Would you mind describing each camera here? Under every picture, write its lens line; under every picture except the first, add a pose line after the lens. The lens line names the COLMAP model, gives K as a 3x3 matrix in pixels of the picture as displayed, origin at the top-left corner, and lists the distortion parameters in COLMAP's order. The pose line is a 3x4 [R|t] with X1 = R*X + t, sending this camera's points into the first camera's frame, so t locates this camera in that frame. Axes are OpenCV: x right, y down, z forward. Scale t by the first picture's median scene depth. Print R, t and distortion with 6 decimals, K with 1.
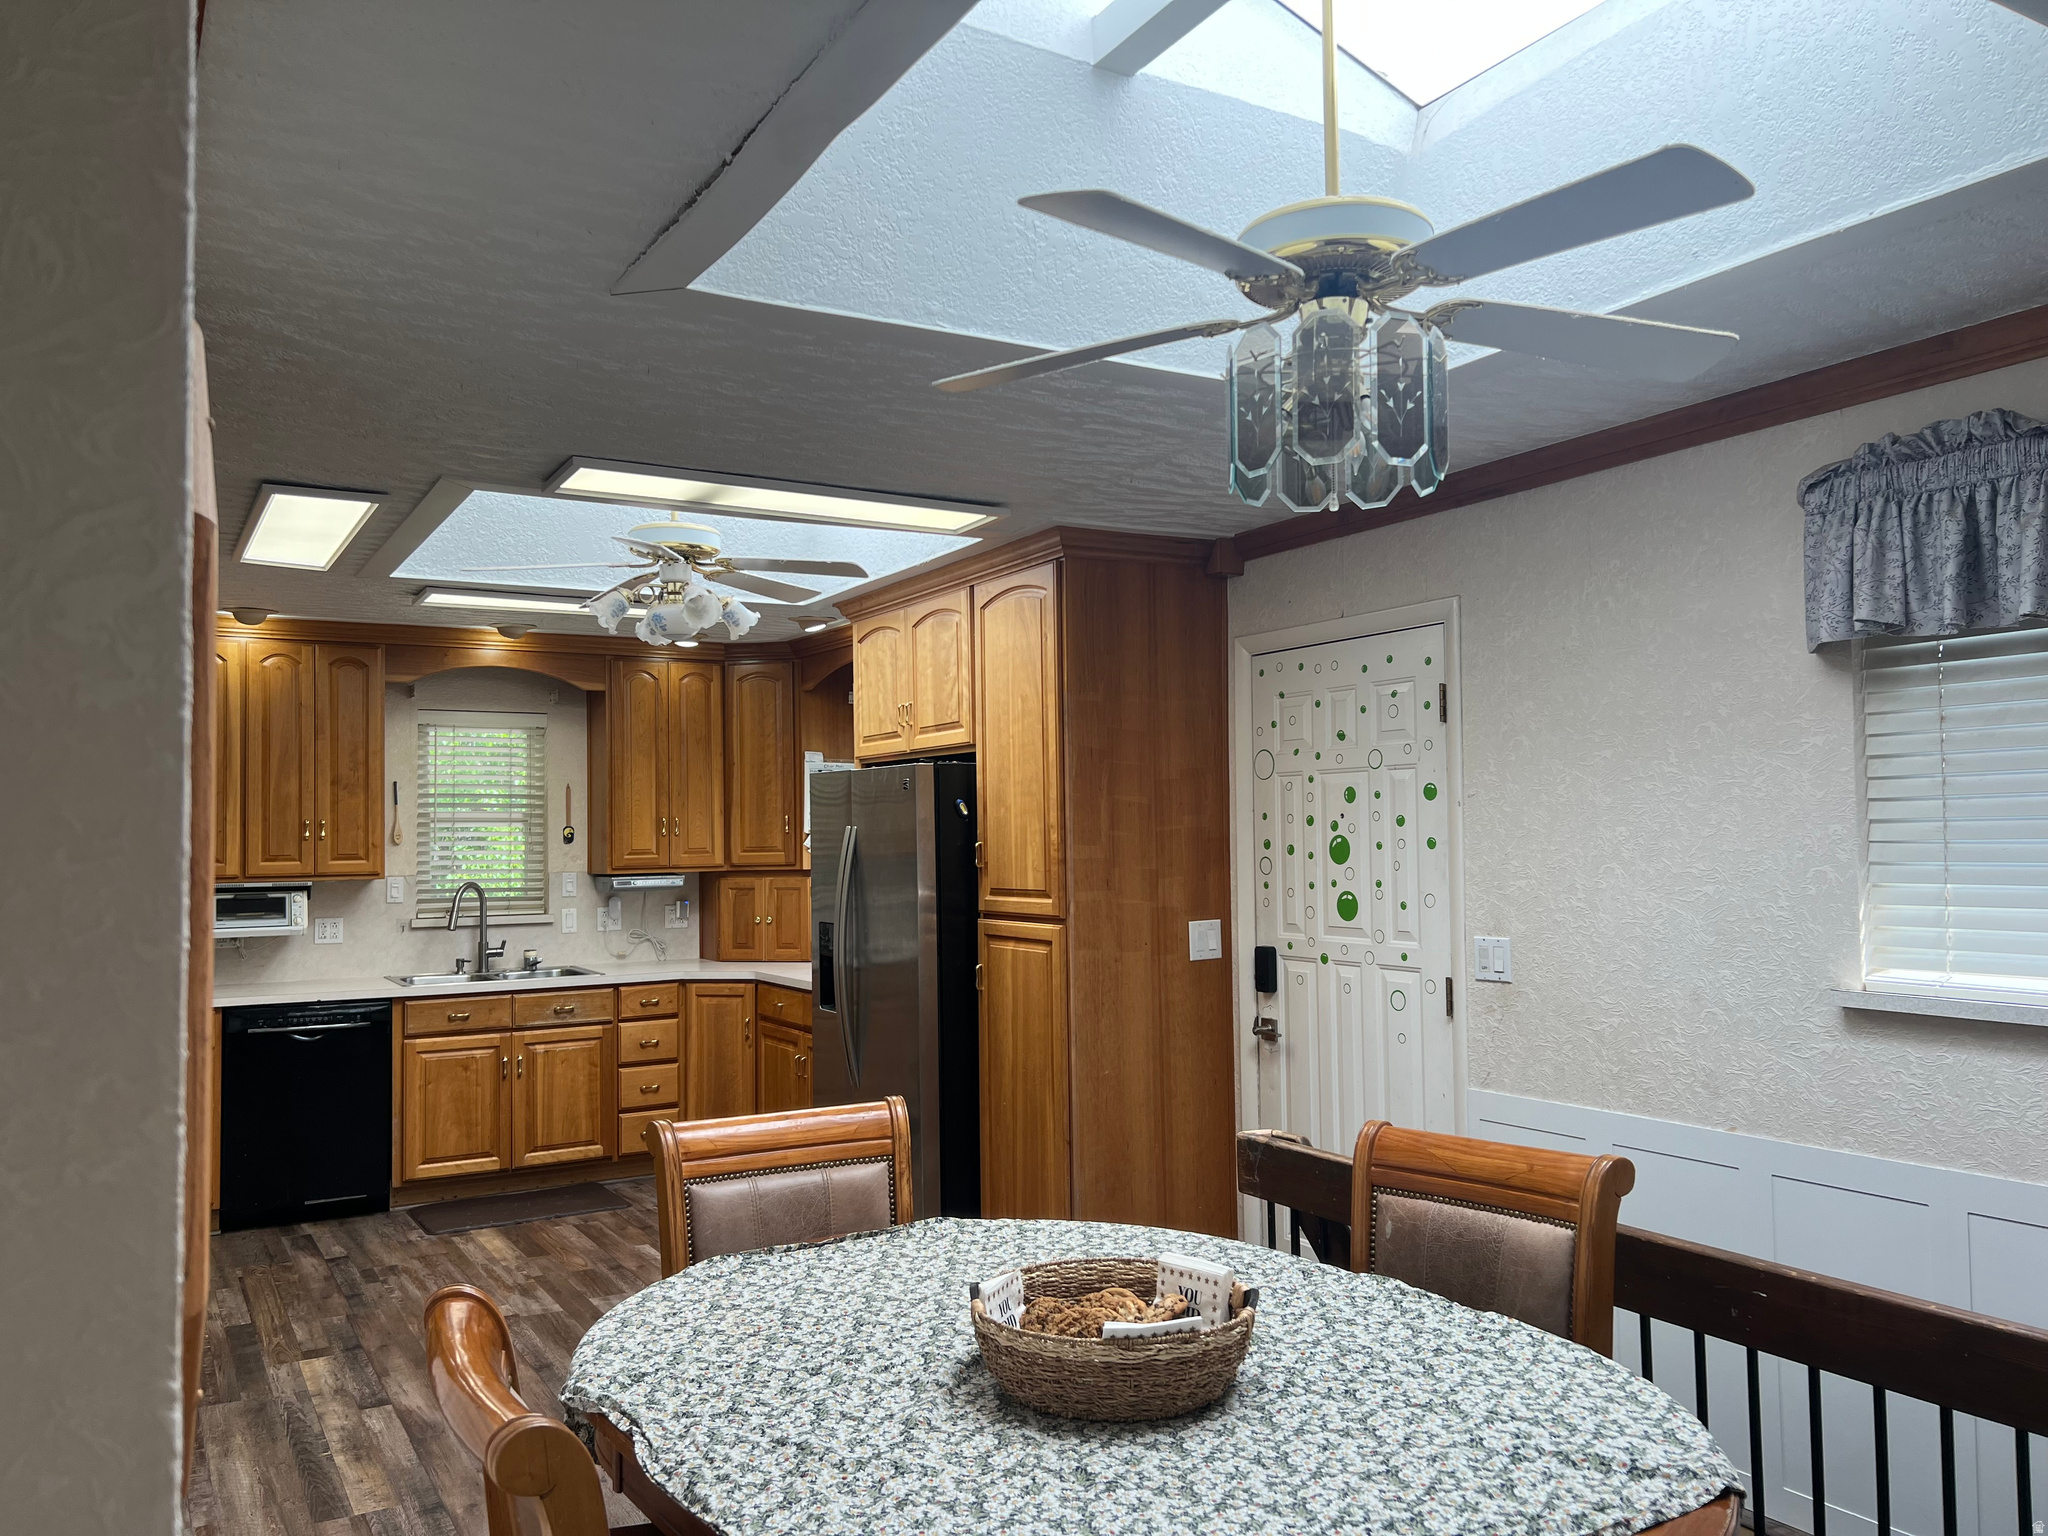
lens RADIAL K [[1556.4, 0, 1005.4], [0, 1556.4, 764.1], [0, 0, 1]] dist [0.036351, -0.039236]
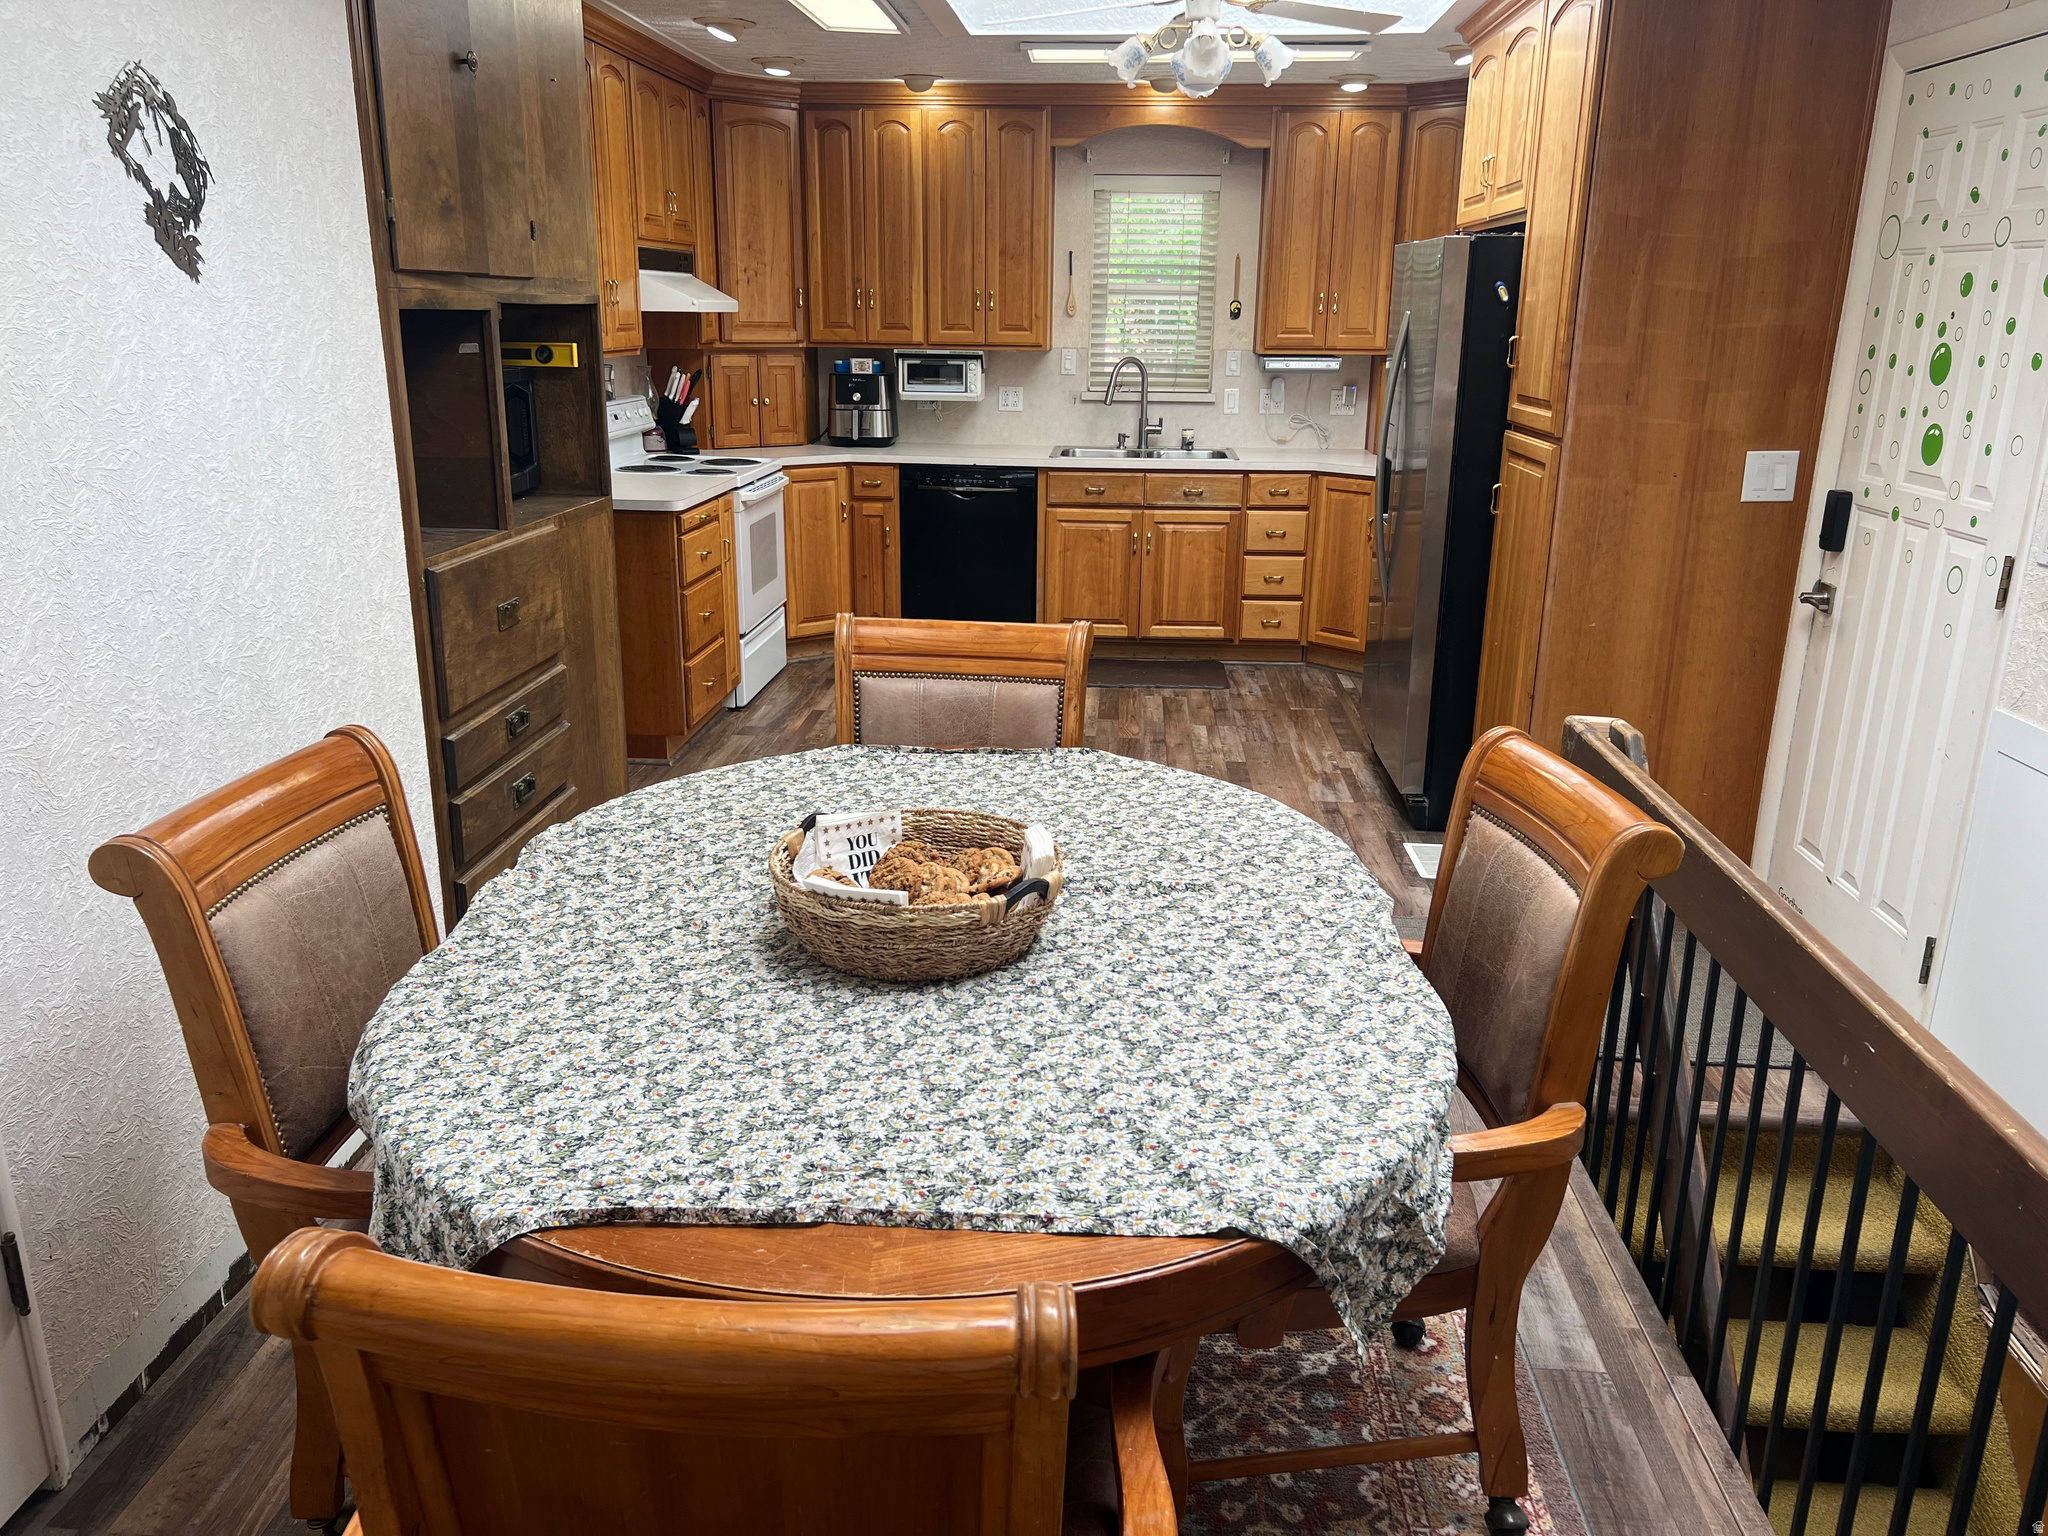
lens RADIAL K [[1556.4, 0, 1021.2], [0, 1556.4, 780.0], [0, 0, 1]] dist [0.036351, -0.039236]
pose [[0.823851, 0.186803, -0.535139, 0.271497], [0.004510, 0.941940, 0.335750, -0.008988], [0.566788, -0.279022, 0.775176, 0.137176]]
